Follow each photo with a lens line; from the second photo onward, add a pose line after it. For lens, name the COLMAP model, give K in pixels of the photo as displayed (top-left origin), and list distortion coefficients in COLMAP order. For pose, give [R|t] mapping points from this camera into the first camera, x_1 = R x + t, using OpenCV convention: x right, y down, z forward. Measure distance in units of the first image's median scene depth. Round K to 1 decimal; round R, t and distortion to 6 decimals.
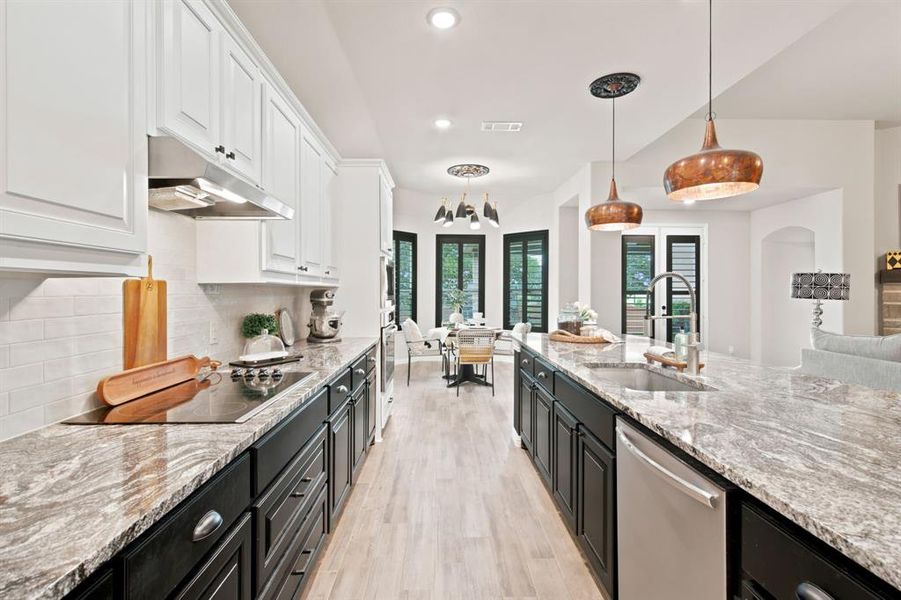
lens RADIAL K [[411.7, 0, 451.4], [0, 411.7, 291.6], [0, 0, 1]] dist [0.003120, -0.000059]
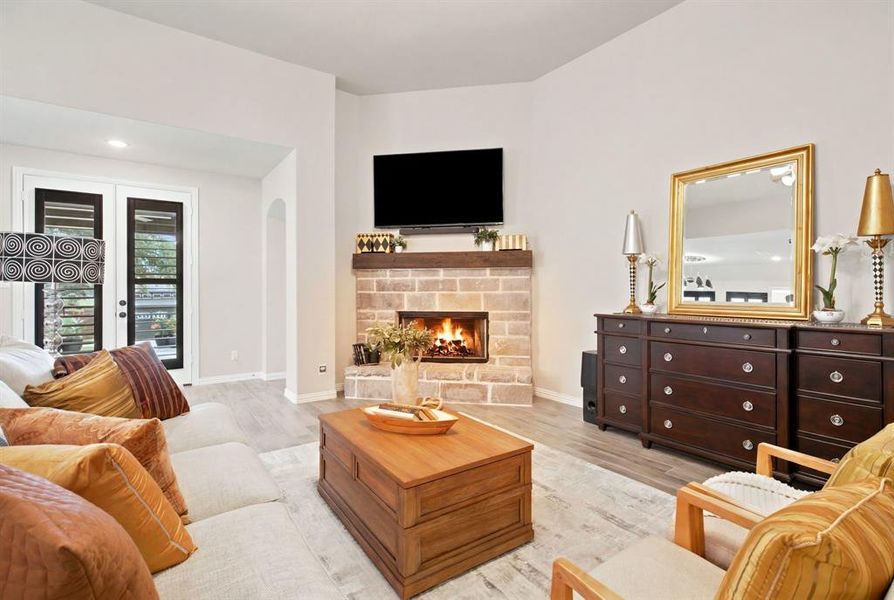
lens RADIAL K [[417.7, 0, 449.3], [0, 417.7, 288.1], [0, 0, 1]] dist [0.002424, -0.000087]
pose [[0.827929, -0.003131, 0.560825, 1.024734], [0.003638, 0.999993, 0.000213, 0.028809], [-0.560822, 0.001864, 0.827935, 0.223318]]
